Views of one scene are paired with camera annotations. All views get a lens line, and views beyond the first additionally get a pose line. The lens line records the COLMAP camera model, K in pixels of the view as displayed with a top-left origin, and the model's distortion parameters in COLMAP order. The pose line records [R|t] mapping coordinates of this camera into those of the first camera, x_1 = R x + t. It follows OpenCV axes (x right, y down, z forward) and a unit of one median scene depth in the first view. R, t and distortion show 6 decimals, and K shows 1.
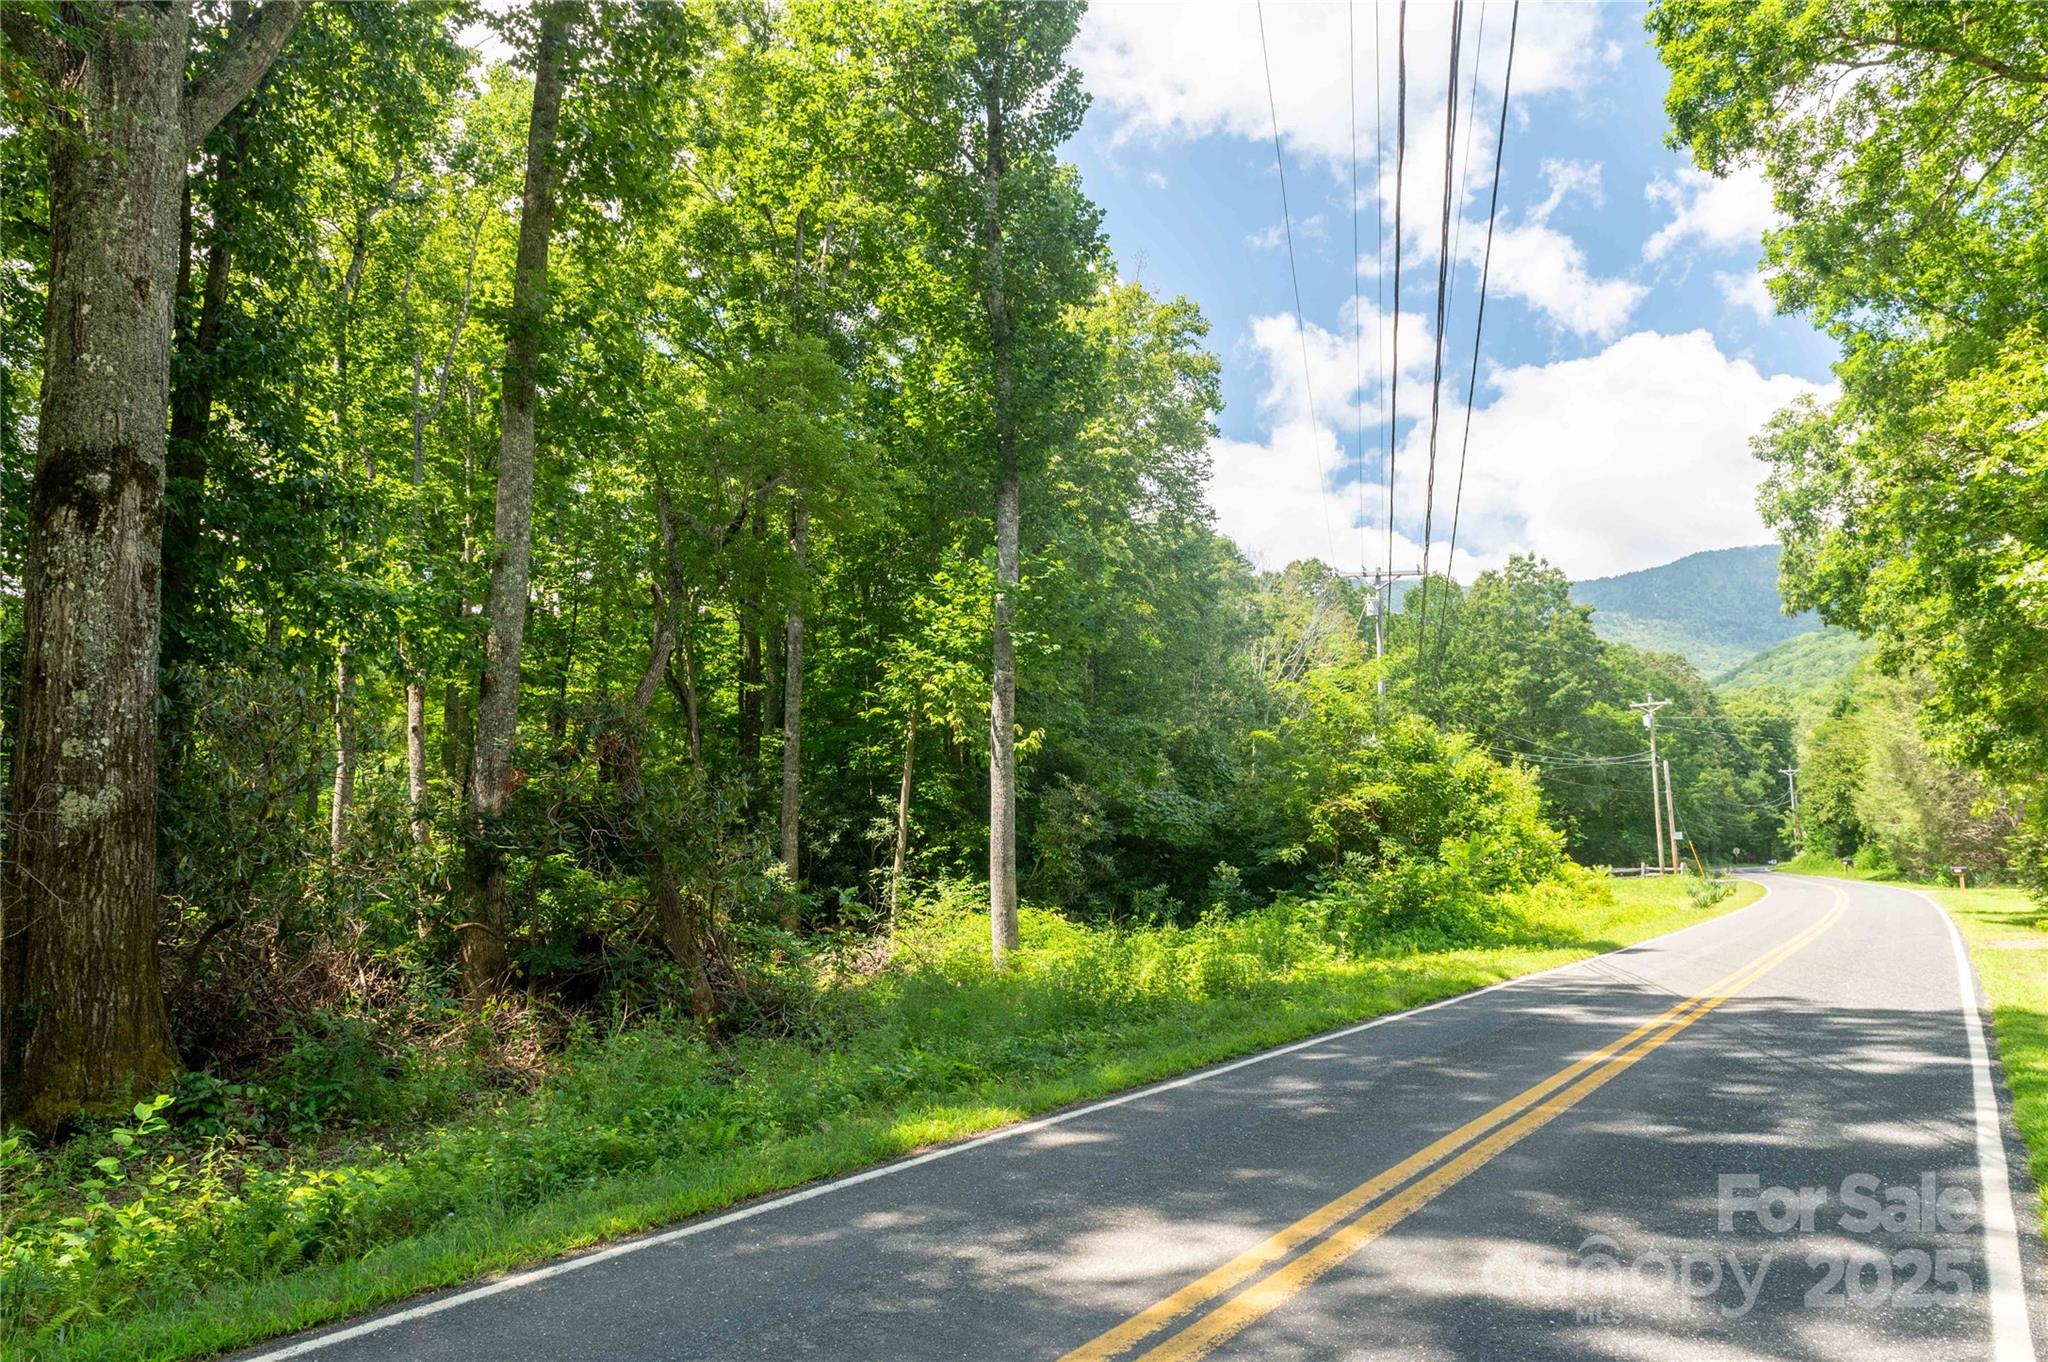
lens RADIAL K [[1368.9, 0, 1025.5], [0, 1368.9, 687.4], [0, 0, 1]] dist [0.004890, -0.004412]
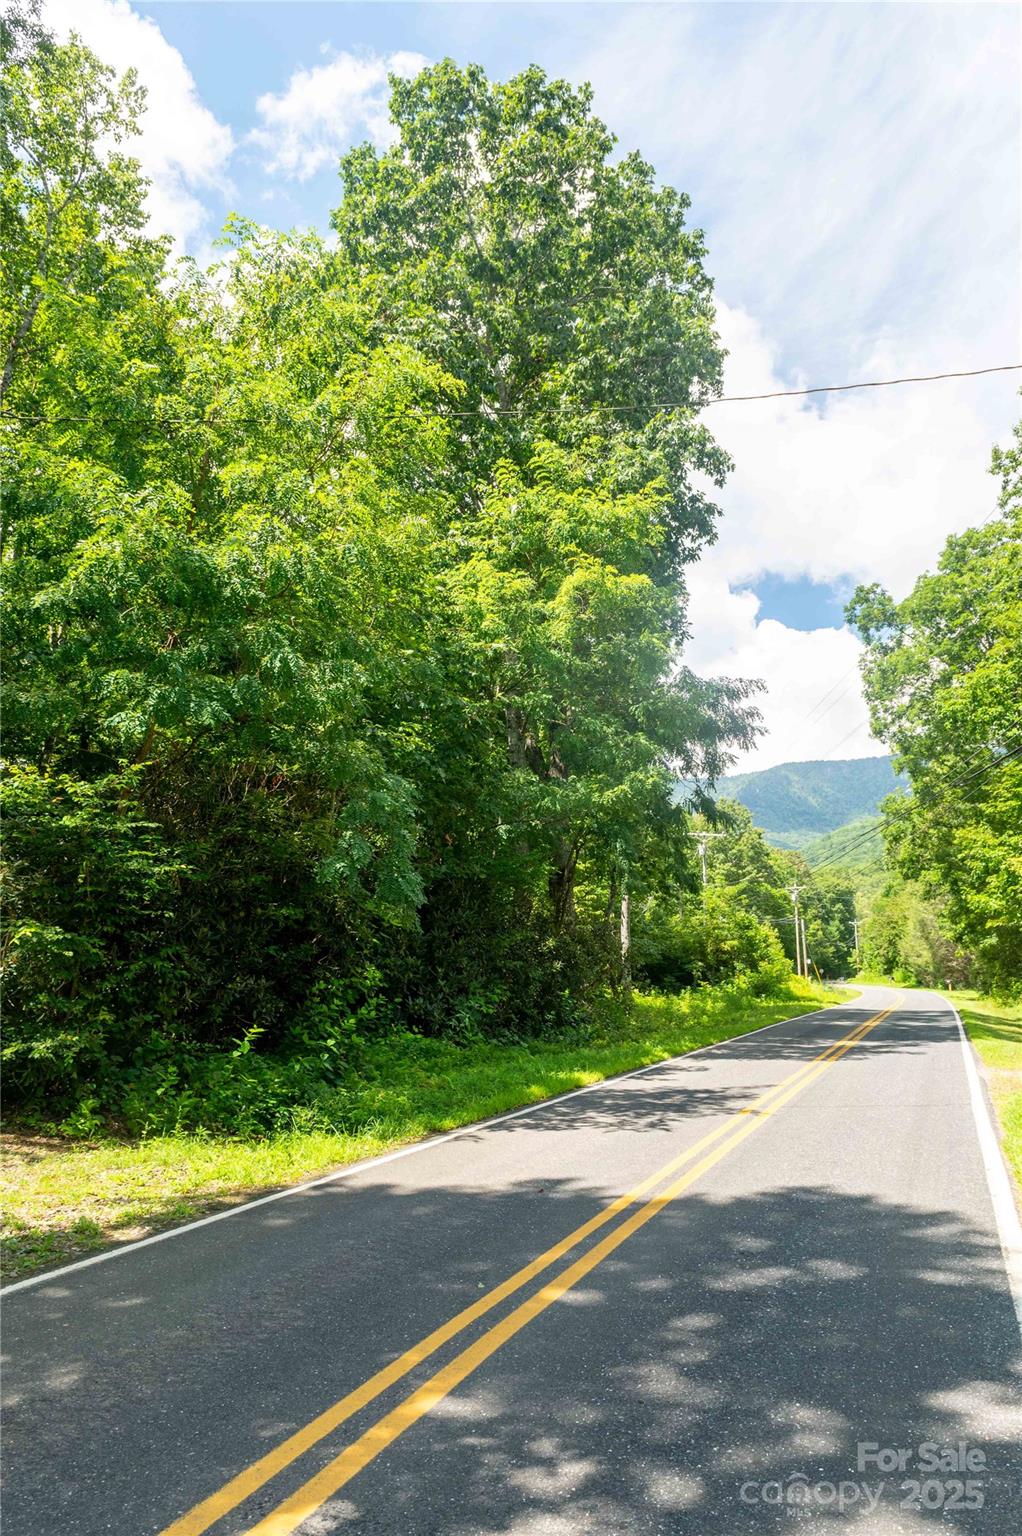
lens RADIAL K [[1022.3, 0, 508.7], [0, 1022.3, 768.1], [0, 0, 1]] dist [0.002212, -0.001449]
pose [[0.979893, 0.056609, 0.191324, -0.183039], [-0.043118, 0.996329, -0.073962, -0.029148], [-0.194808, 0.064225, 0.978736, -0.260422]]
